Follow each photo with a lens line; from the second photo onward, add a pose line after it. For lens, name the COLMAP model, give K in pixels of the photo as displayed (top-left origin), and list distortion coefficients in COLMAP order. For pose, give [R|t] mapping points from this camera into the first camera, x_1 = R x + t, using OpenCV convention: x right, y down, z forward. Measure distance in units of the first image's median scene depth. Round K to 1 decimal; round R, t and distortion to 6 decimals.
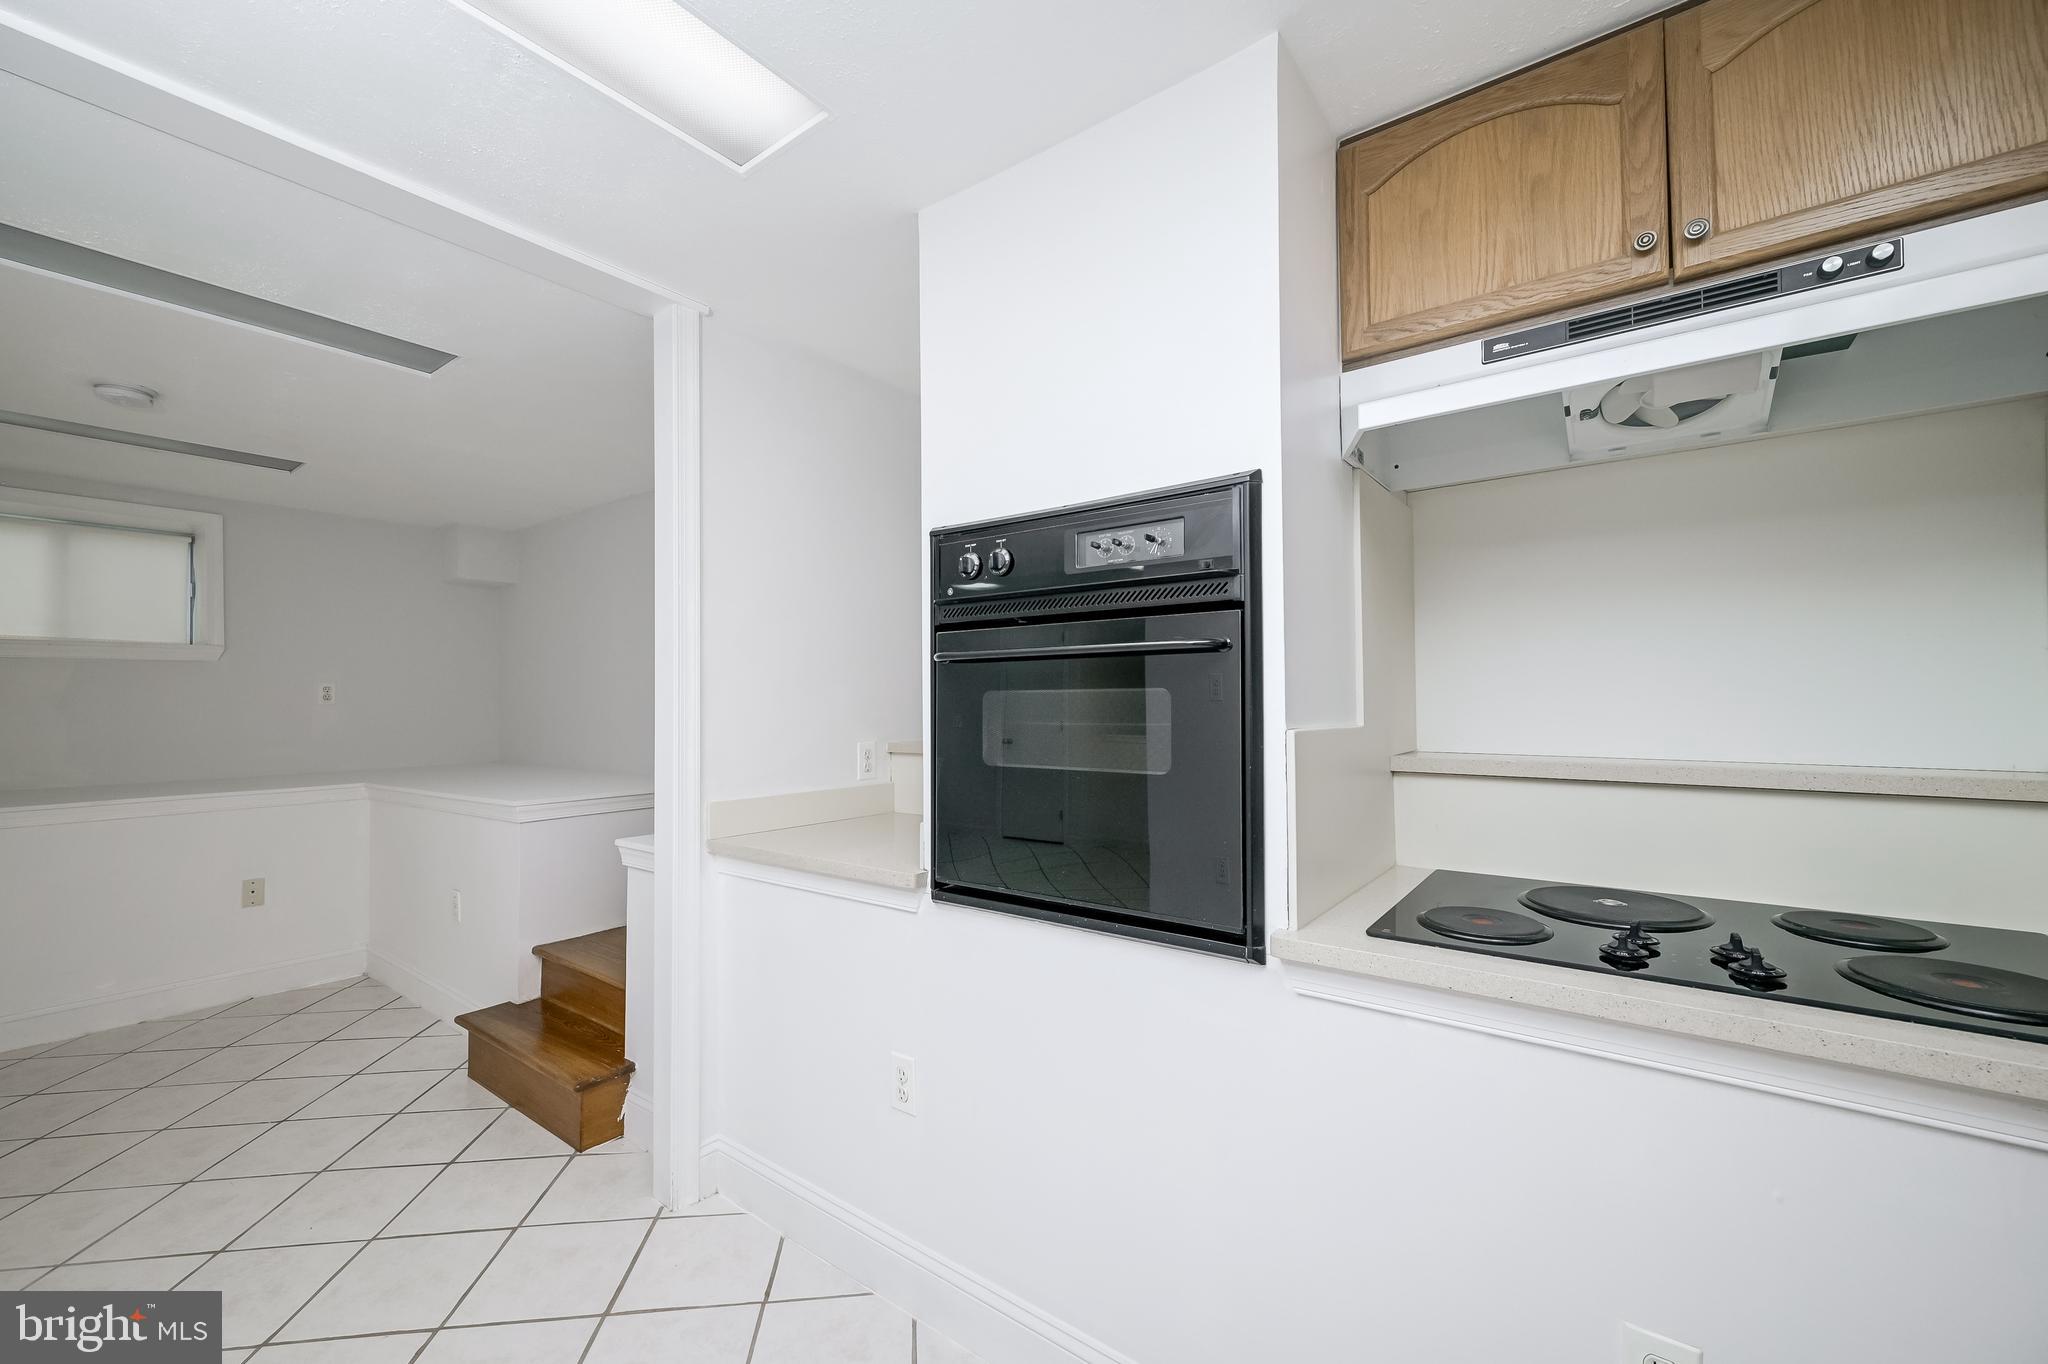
lens RADIAL K [[809.2, 0, 1019.2], [0, 809.2, 687.4], [0, 0, 1]] dist [0.004061, 0.000230]
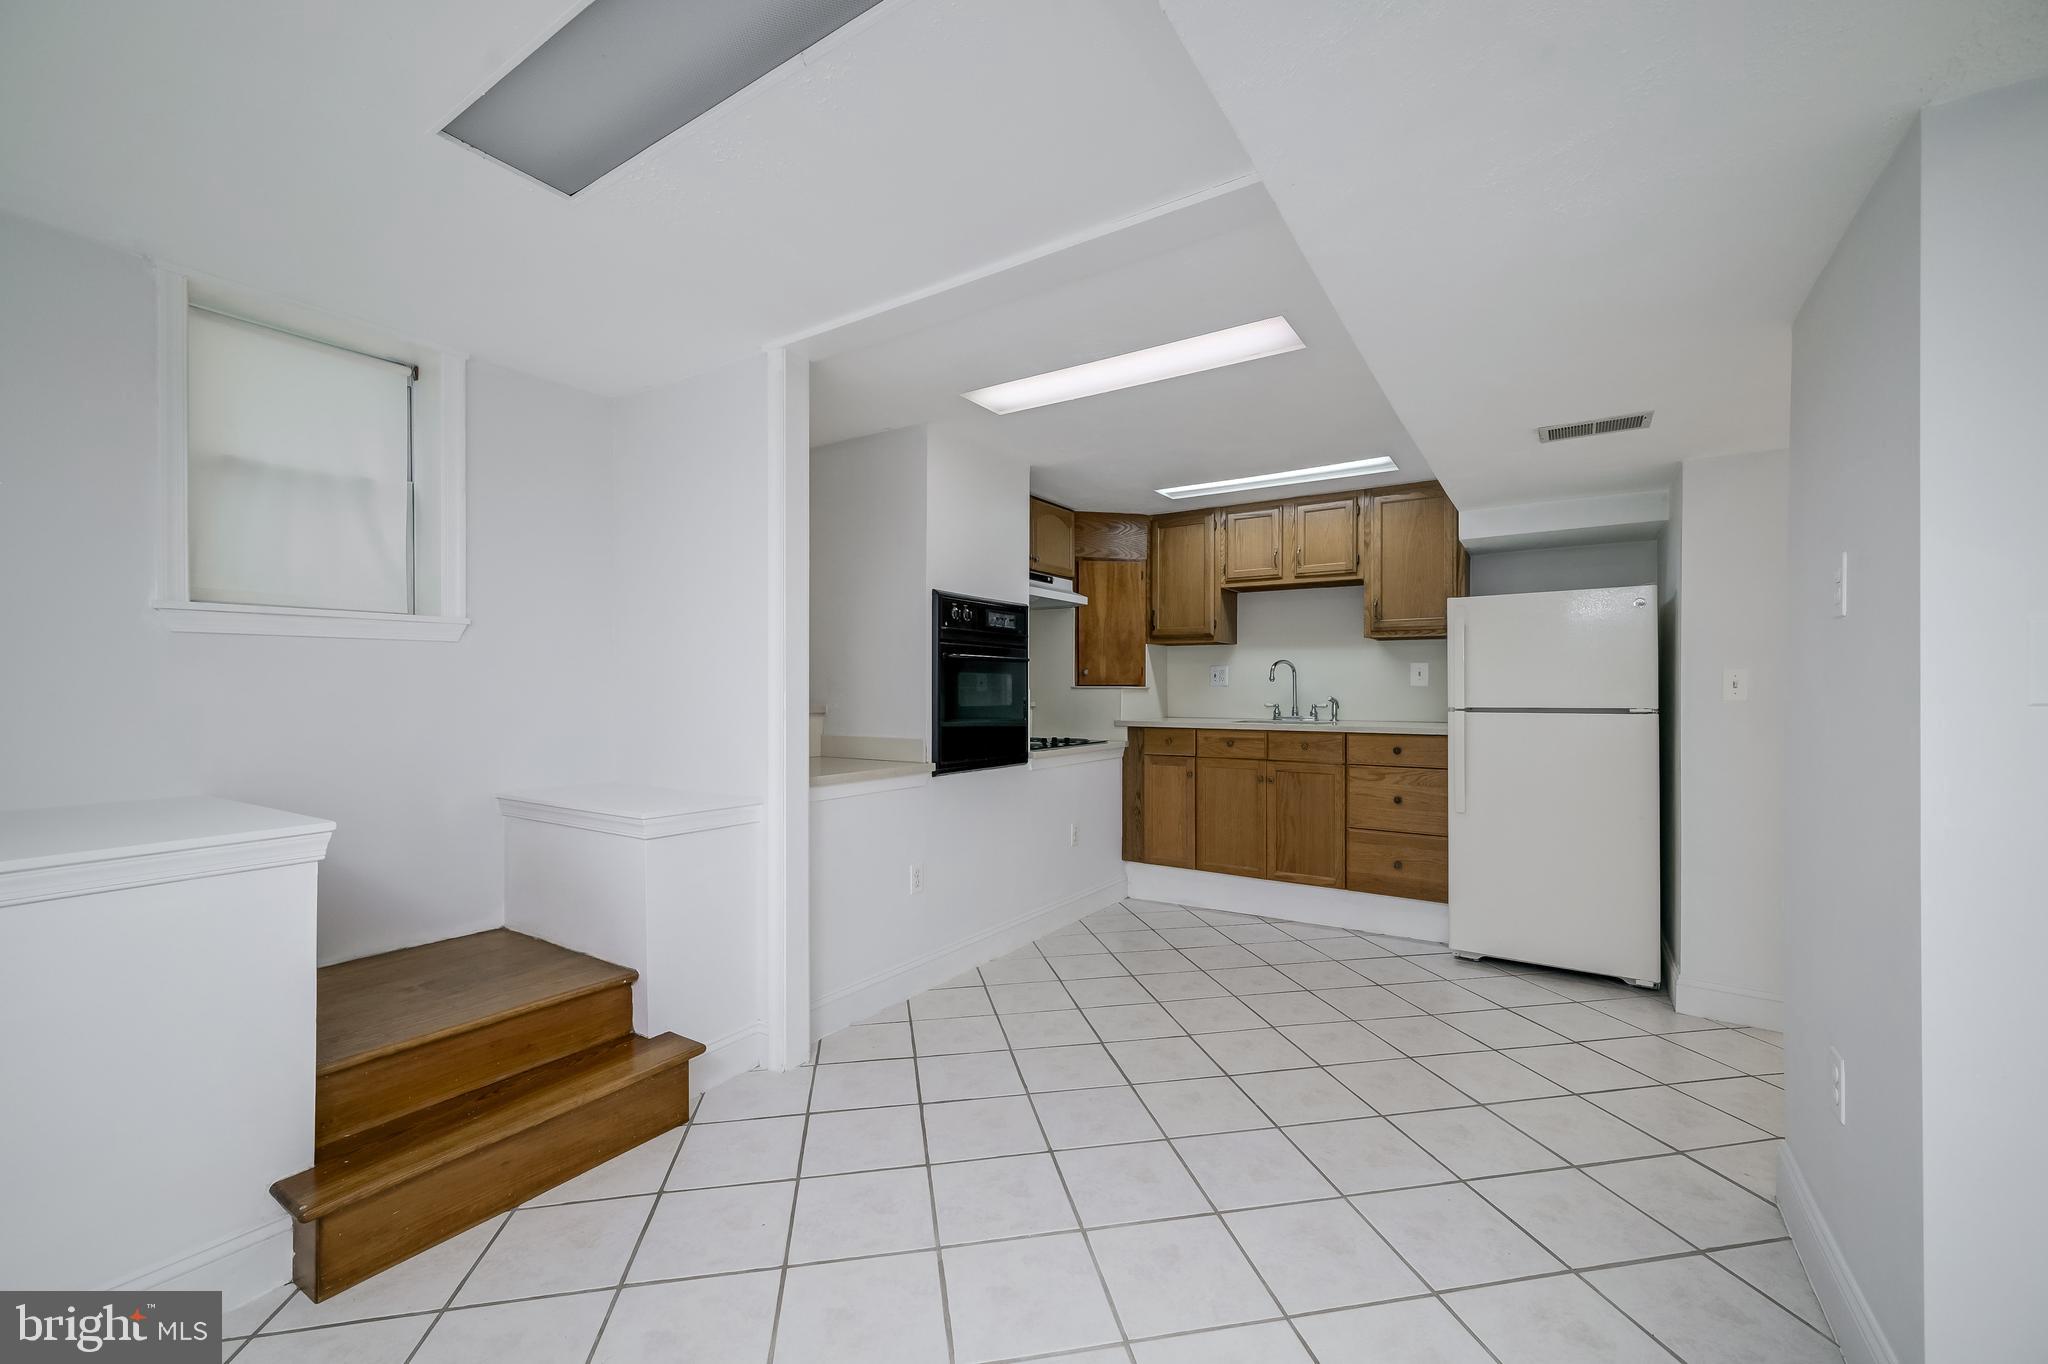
lens RADIAL K [[832.1, 0, 1022.0], [0, 832.1, 688.7], [0, 0, 1]] dist [0.000790, 0.000098]
pose [[-0.058376, 0.007473, 0.998267, -2.703406], [-0.020633, 0.999749, -0.008690, 0.074895], [-0.998081, -0.021104, -0.058207, 1.125231]]
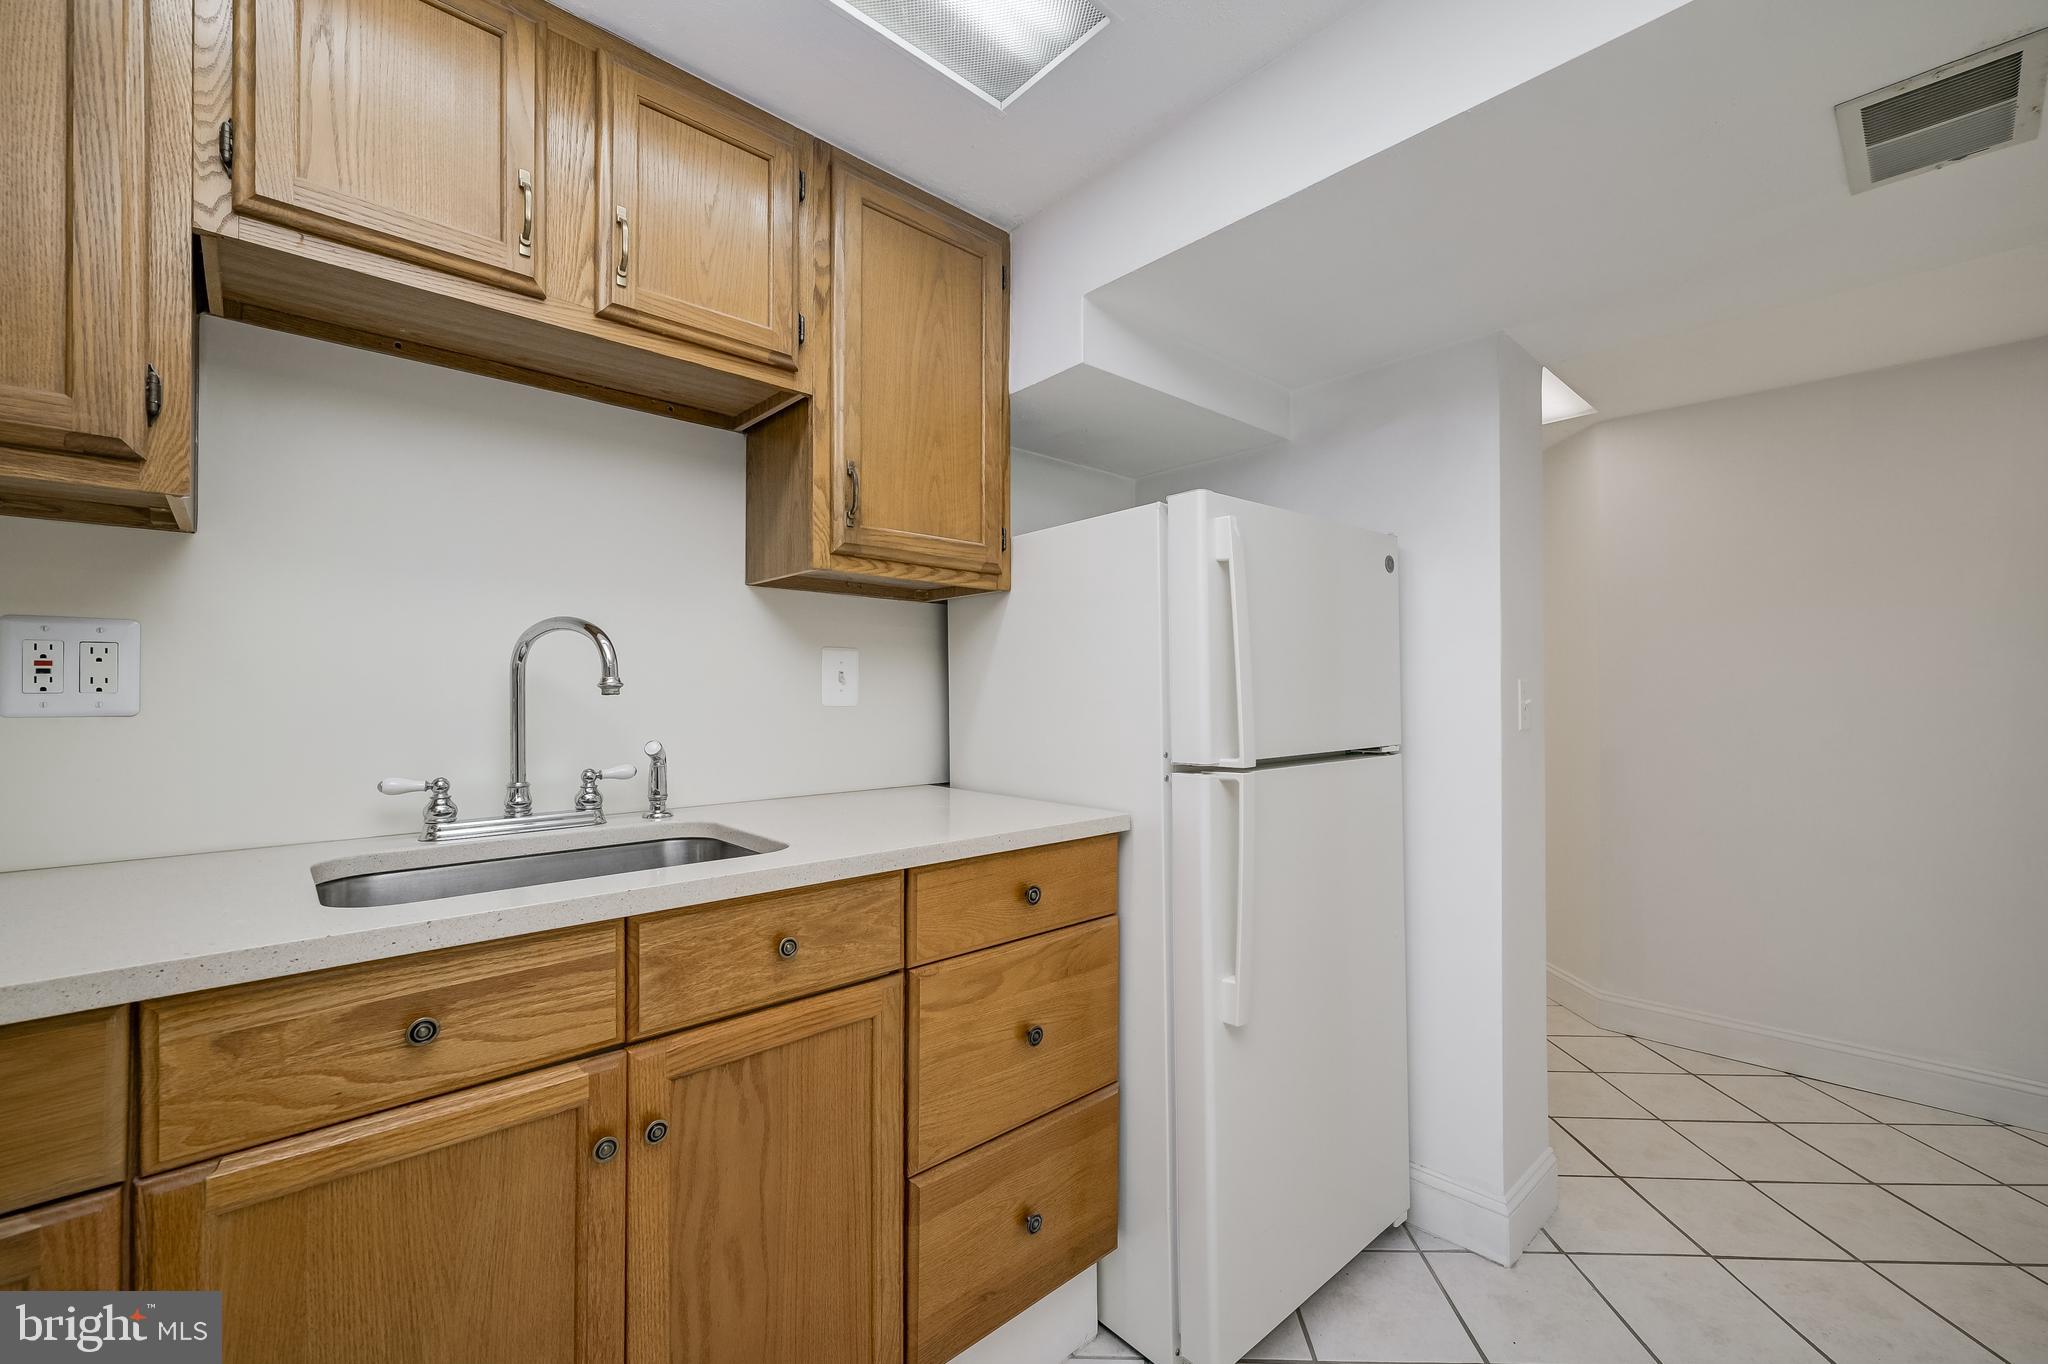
lens RADIAL K [[837.5, 0, 1052.8], [0, 837.5, 679.9], [0, 0, 1]] dist [0.002732, 0.000386]
pose [[-0.986389, 0.009998, 0.164127, -0.002348], [0.004569, 0.999431, -0.033424, 0.008656], [-0.164368, -0.032219, -0.985873, 0.650152]]
